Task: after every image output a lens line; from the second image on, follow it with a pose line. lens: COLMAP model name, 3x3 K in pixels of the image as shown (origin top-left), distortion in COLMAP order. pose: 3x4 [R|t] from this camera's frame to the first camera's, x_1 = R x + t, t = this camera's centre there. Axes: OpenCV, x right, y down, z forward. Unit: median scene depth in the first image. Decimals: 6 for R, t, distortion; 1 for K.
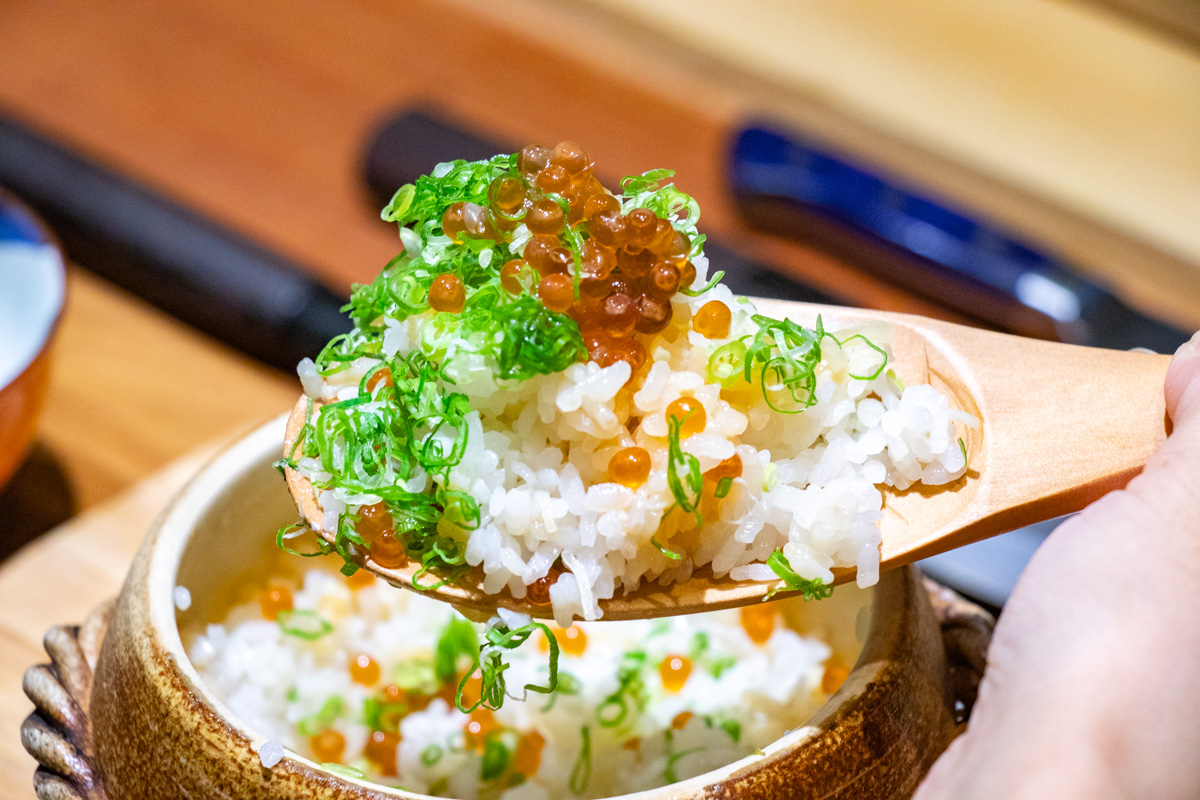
lens RADIAL K [[5051.2, 0, 599.5], [0, 5051.2, 399.1], [0, 0, 1]] dist [1.126333, 0.000000]
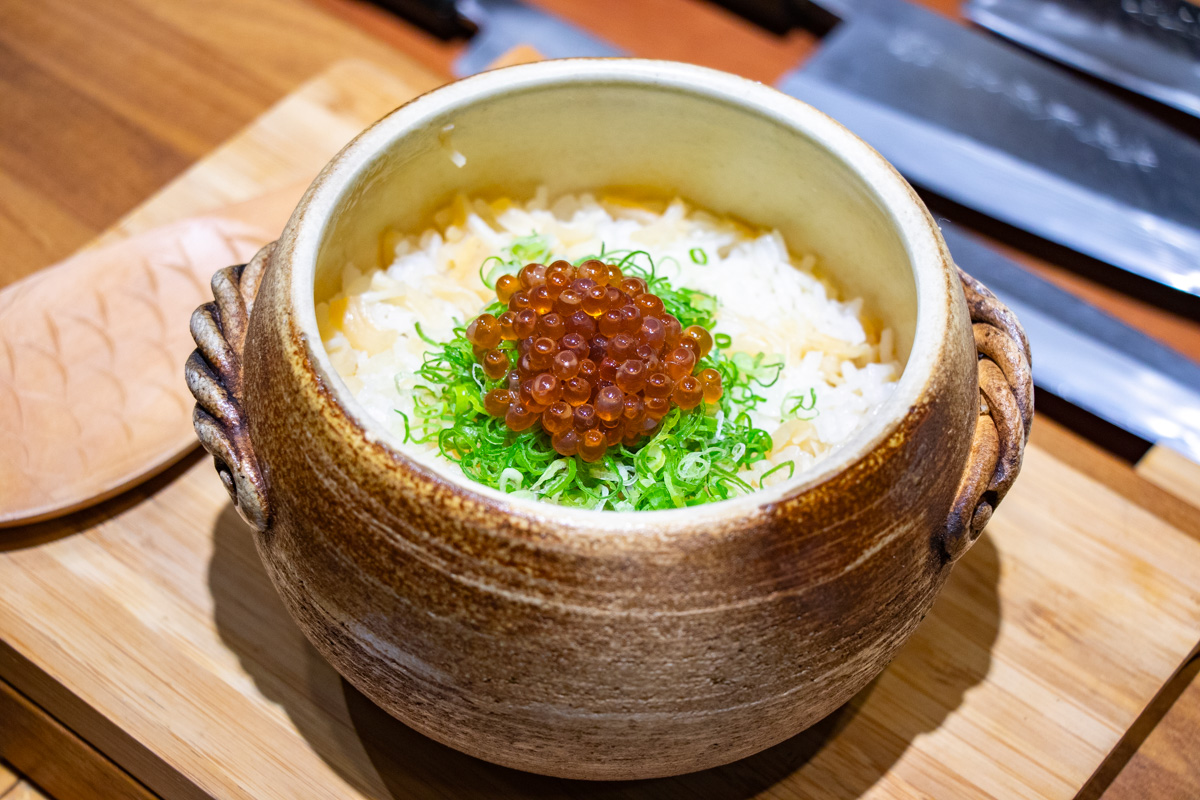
lens RADIAL K [[2780.2, 0, 599.8], [0, 2780.2, 401.1], [0, 0, 1]] dist [0.141447, 0.000000]
pose [[0.997107, 0.071590, -0.025537, -0.000640], [-0.063673, 0.970211, 0.233743, -0.087238], [0.041510, -0.231441, 0.971963, 0.394071]]
